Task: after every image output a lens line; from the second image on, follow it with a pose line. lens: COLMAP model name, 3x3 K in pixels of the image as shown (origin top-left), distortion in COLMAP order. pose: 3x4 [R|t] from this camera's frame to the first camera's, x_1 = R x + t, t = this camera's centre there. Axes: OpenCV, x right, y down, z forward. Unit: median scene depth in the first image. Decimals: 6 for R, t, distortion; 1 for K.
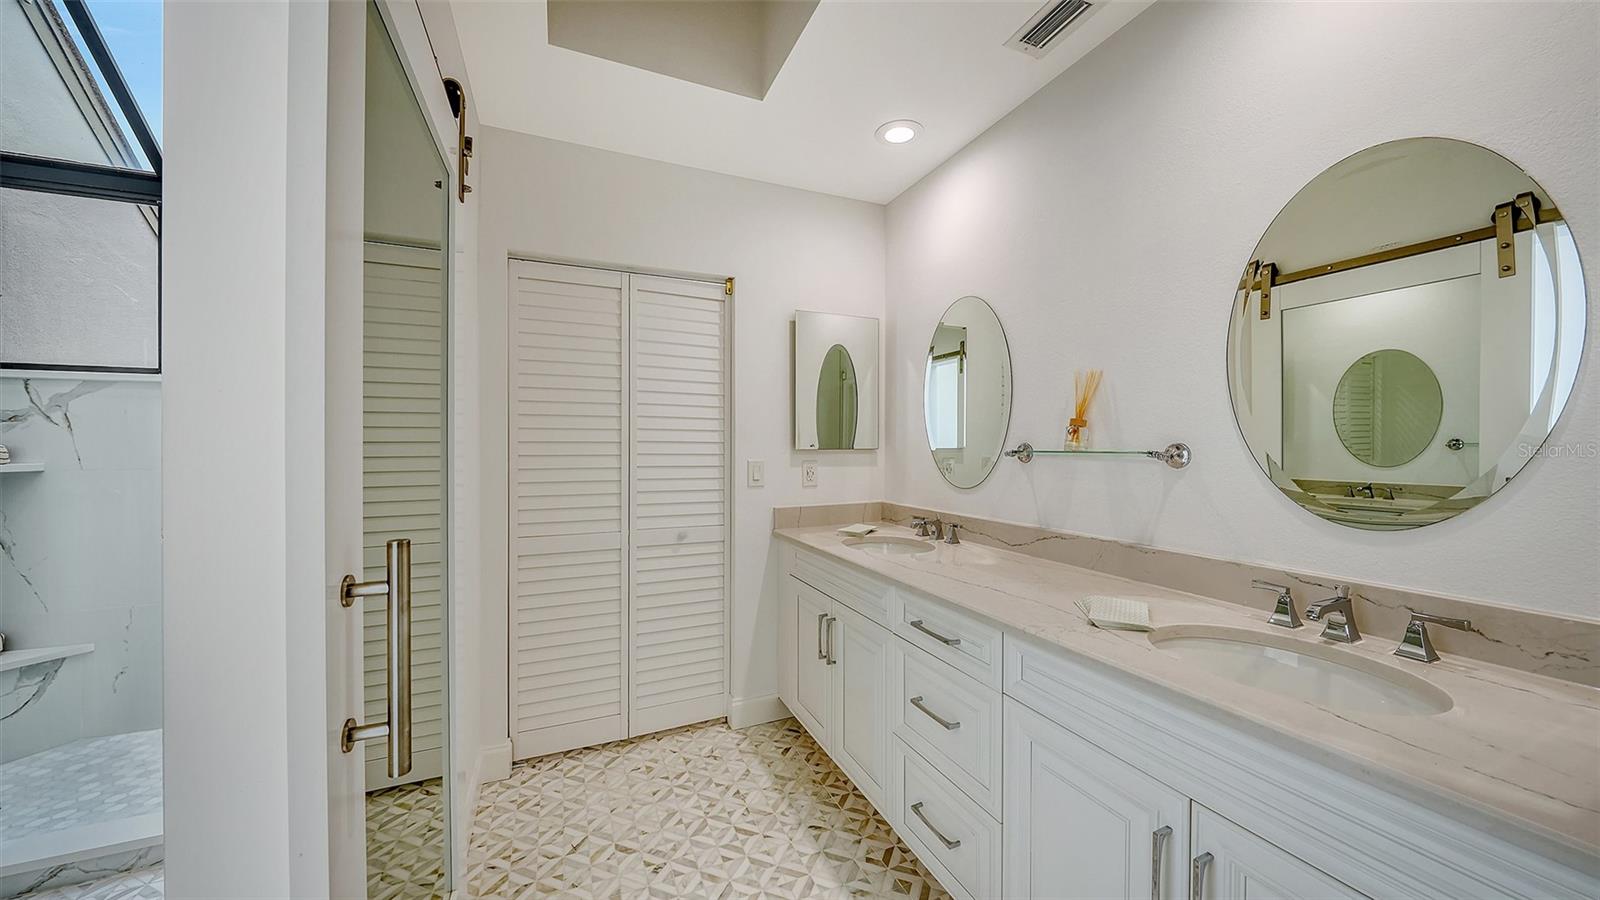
lens RADIAL K [[553.7, 0, 800.0], [0, 553.7, 450.0], [0, 0, 1]] dist [-0.000219, -0.000086]
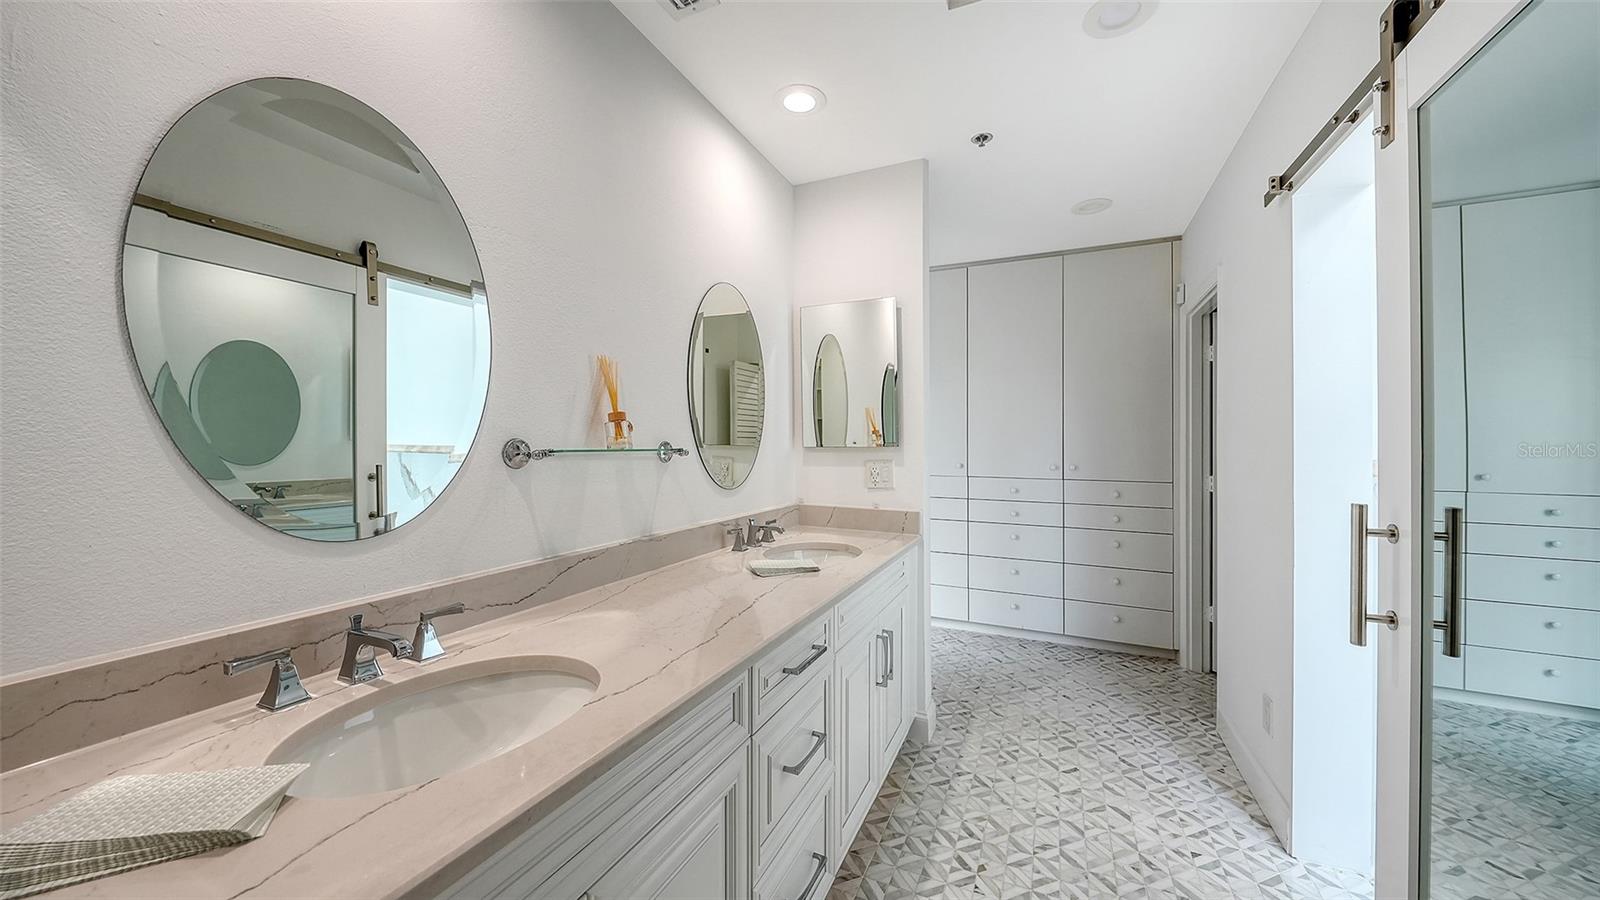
lens RADIAL K [[553.7, 0, 800.0], [0, 553.7, 450.0], [0, 0, 1]] dist [-0.000219, -0.000086]
pose [[-0.667759, 0.005591, 0.744357, -0.338022], [0.016633, 0.999834, 0.007412, 0.001292], [-0.744192, 0.017330, -0.667741, 1.337562]]
